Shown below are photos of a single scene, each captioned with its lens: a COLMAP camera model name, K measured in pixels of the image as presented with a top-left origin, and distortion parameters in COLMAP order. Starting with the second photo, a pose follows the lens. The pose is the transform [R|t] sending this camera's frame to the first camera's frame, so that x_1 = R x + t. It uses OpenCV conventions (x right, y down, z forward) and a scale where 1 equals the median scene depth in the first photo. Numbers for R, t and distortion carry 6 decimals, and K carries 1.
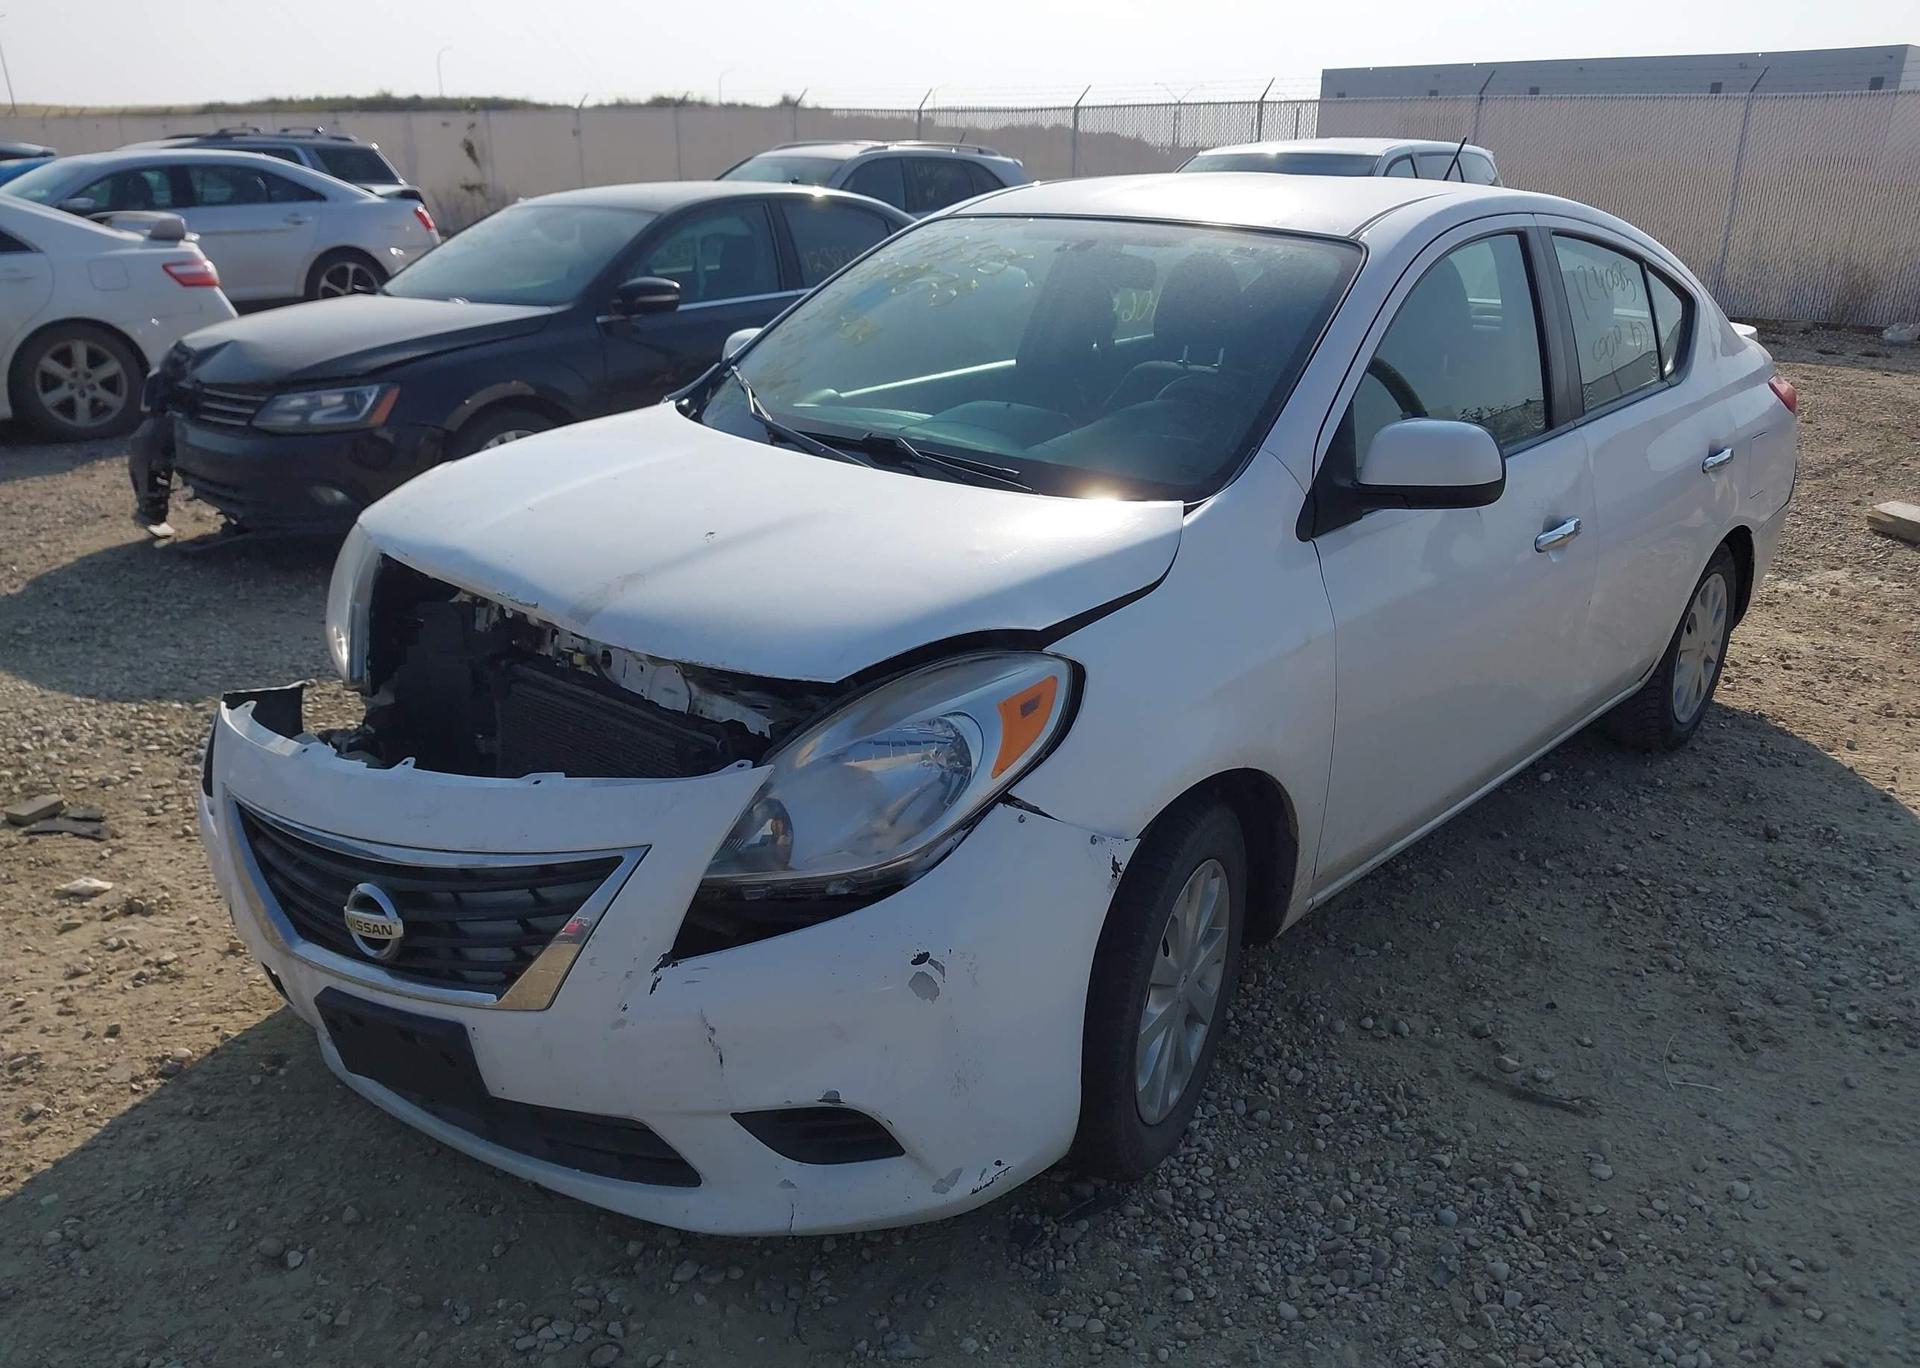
lens RADIAL K [[1532.1, 0, 960.0], [0, 1532.1, 684.0], [0, 0, 1]] dist [0.002988, 0.003164]
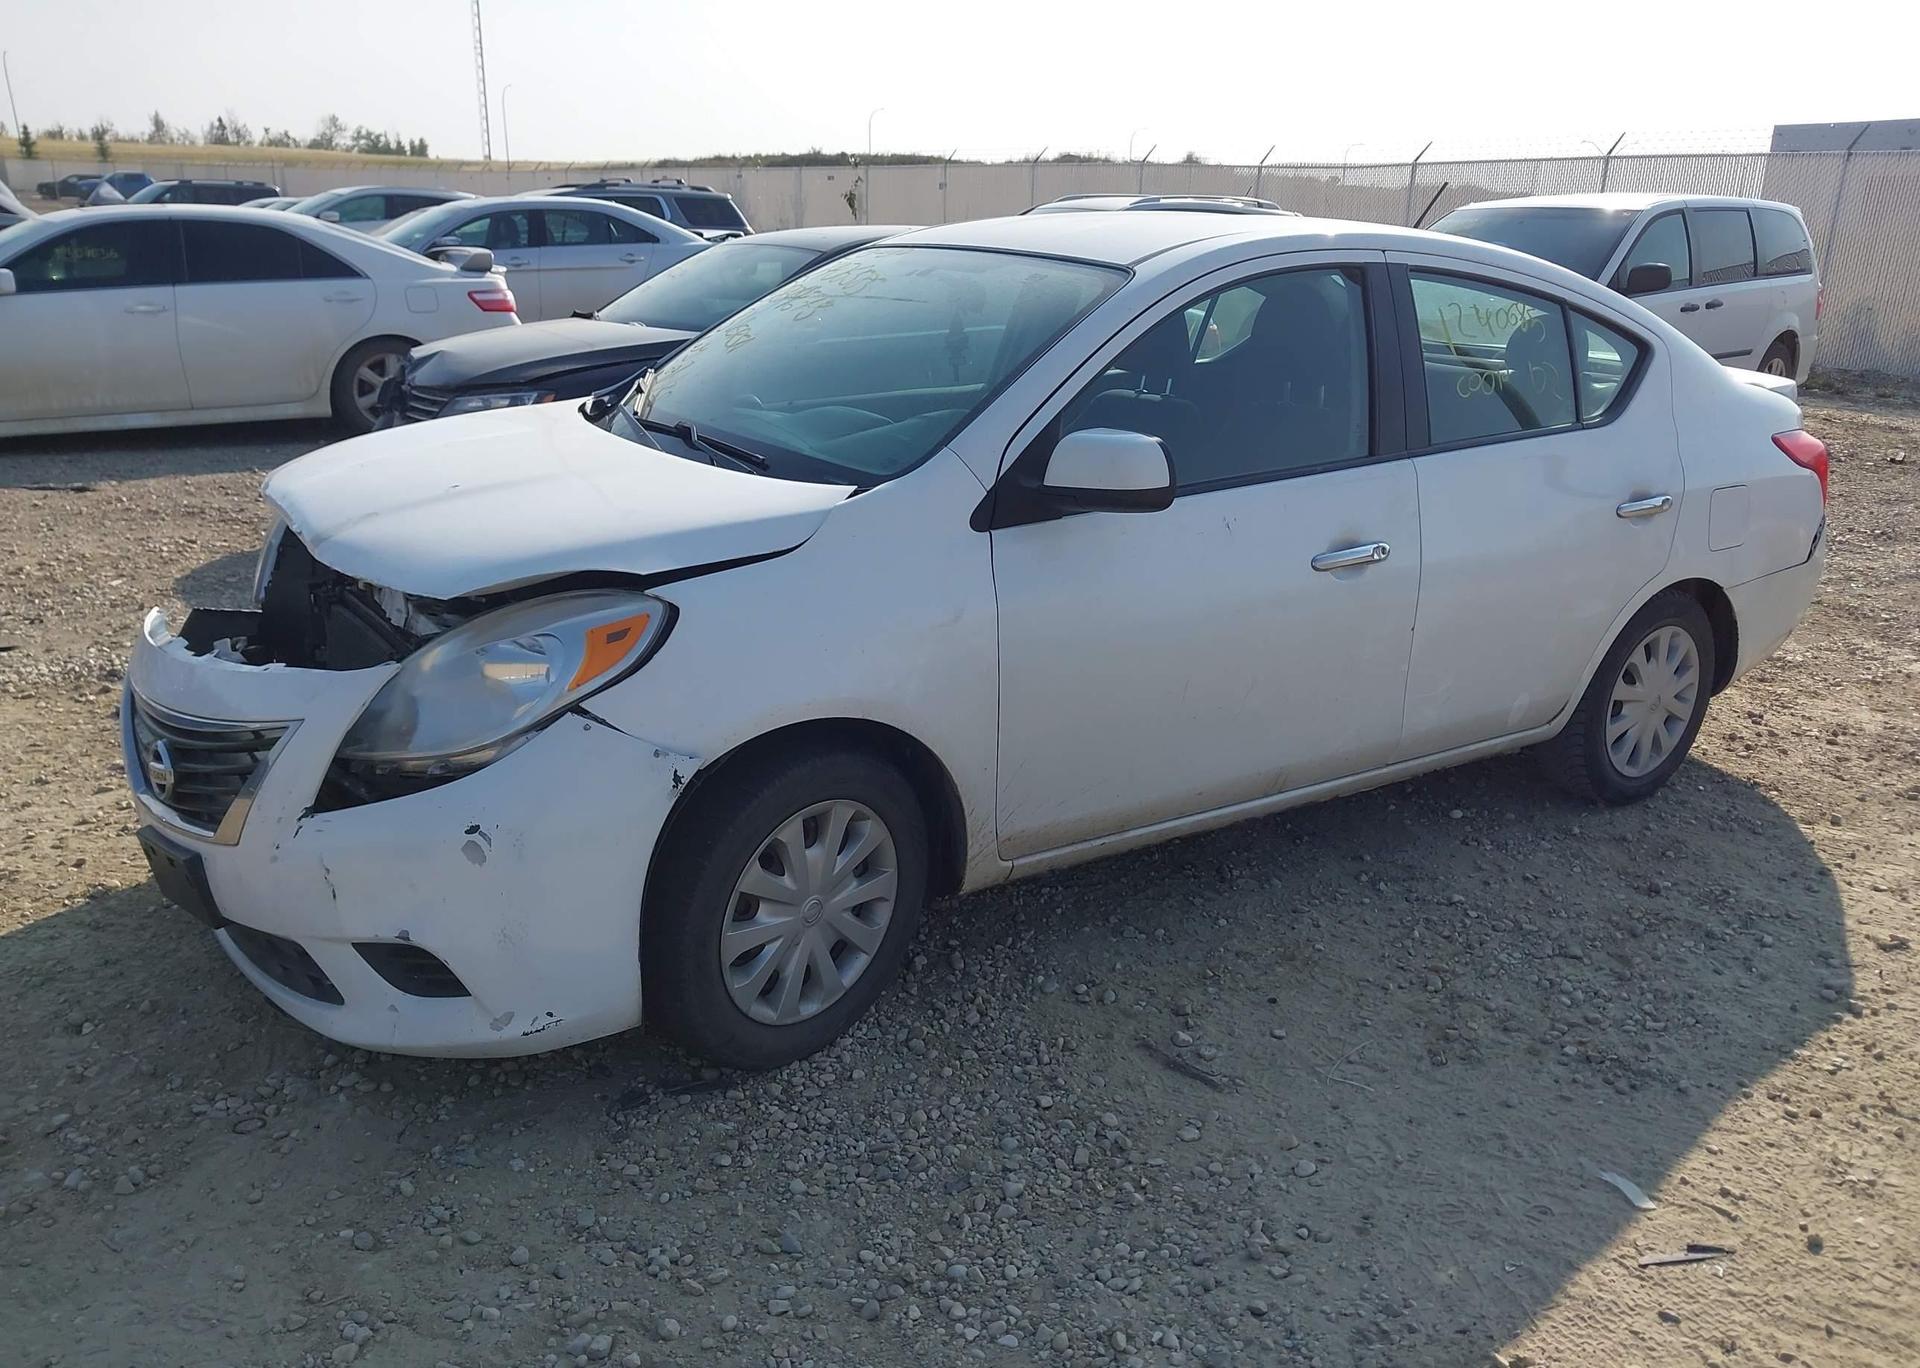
lens RADIAL K [[1521.3, 0, 960.0], [0, 1521.3, 684.0], [0, 0, 1]] dist [0.005830, -0.001182]
pose [[0.969281, 0.082477, -0.231714, 0.379915], [-0.089624, 0.995765, -0.020472, 0.033503], [0.229044, 0.040611, 0.972569, -0.059535]]
